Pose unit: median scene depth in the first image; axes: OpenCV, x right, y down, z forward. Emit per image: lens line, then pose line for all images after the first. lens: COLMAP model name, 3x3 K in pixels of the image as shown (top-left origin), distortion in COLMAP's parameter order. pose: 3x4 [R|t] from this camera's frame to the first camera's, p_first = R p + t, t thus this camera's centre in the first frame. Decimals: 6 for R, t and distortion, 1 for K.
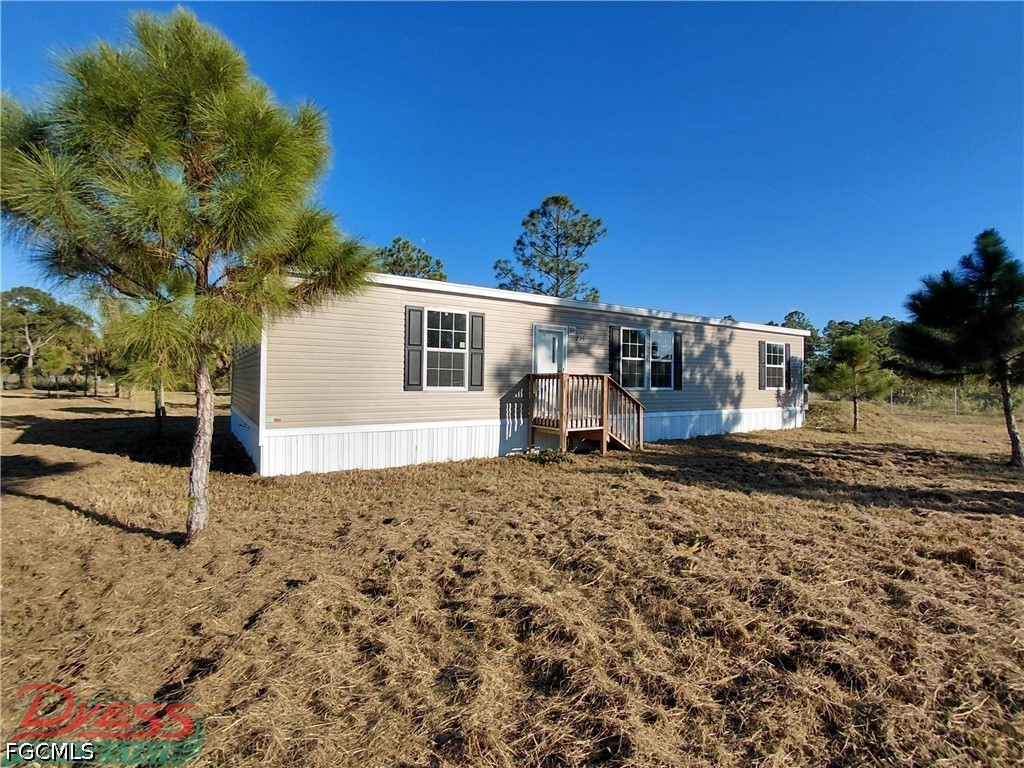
lens RADIAL K [[473.4, 0, 511.8], [0, 473.4, 378.3], [0, 0, 1]] dist [0.000250, 0.003138]
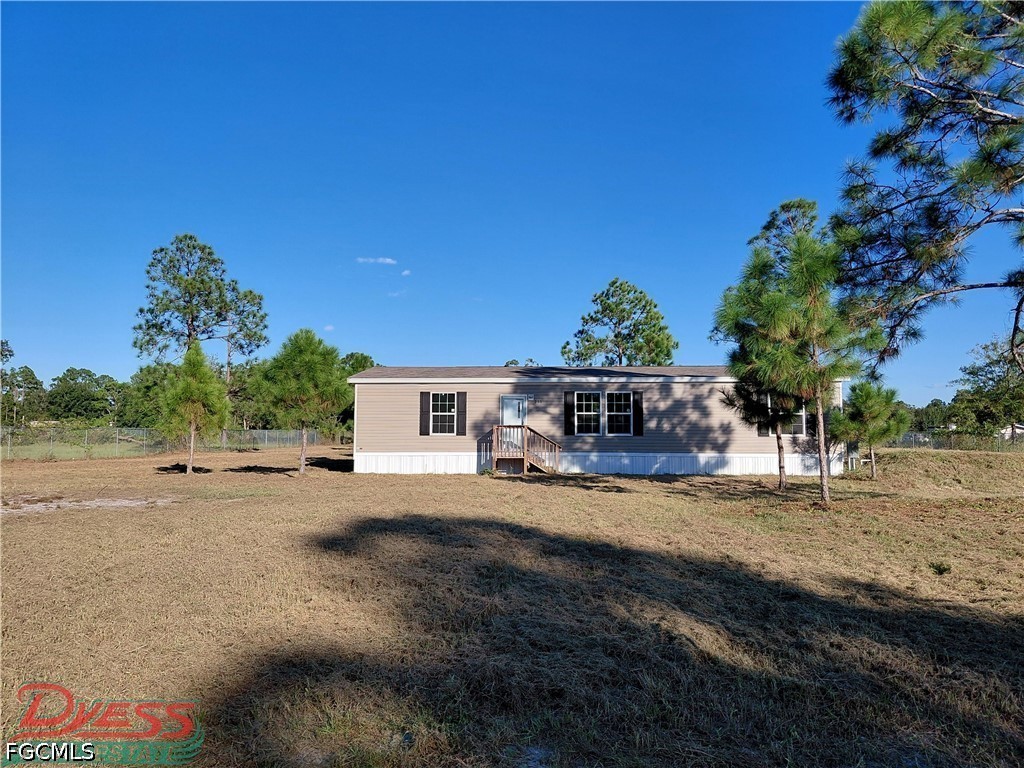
lens RADIAL K [[747.1, 0, 512.0], [0, 747.1, 387.1], [0, 0, 1]] dist [0.048013, -0.000865]
pose [[0.817010, -0.044015, -0.574941, 1.524052], [0.007607, 0.997818, -0.065579, 0.026630], [0.576574, 0.049205, 0.815562, -1.063326]]
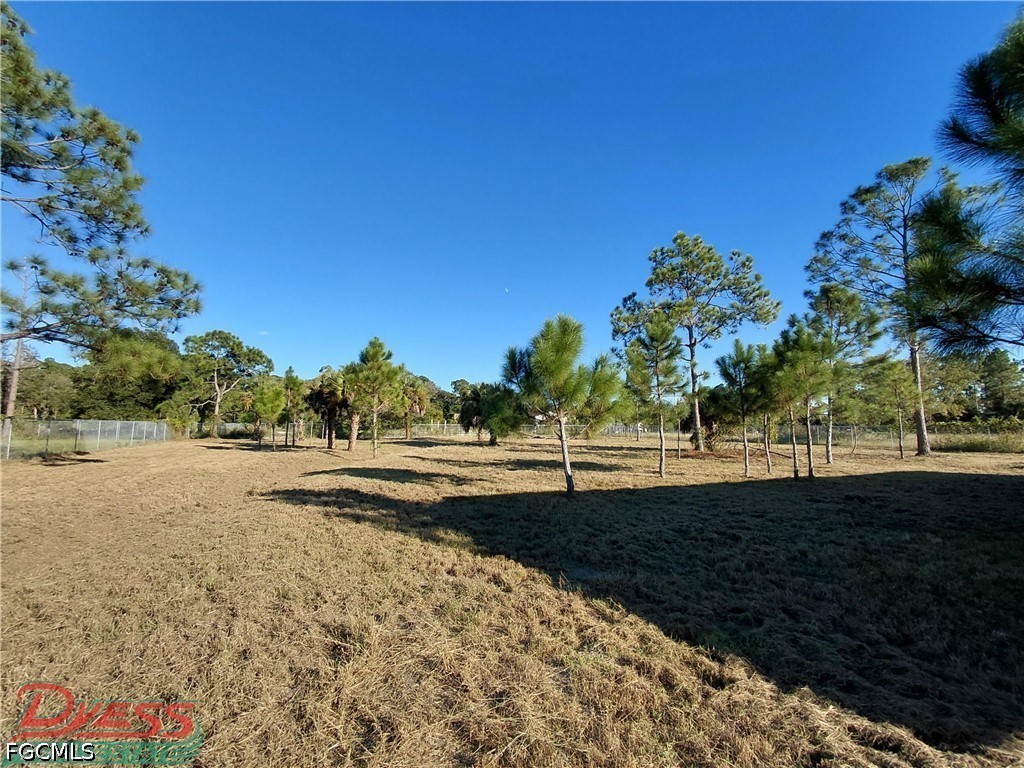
lens RADIAL K [[473.4, 0, 511.7], [0, 473.4, 377.8], [0, 0, 1]] dist [0.000250, 0.003138]
pose [[0.986365, -0.026202, -0.162471, -0.406425], [0.010440, 0.995218, -0.097117, 0.005600], [0.164239, 0.094097, 0.981922, 0.228745]]
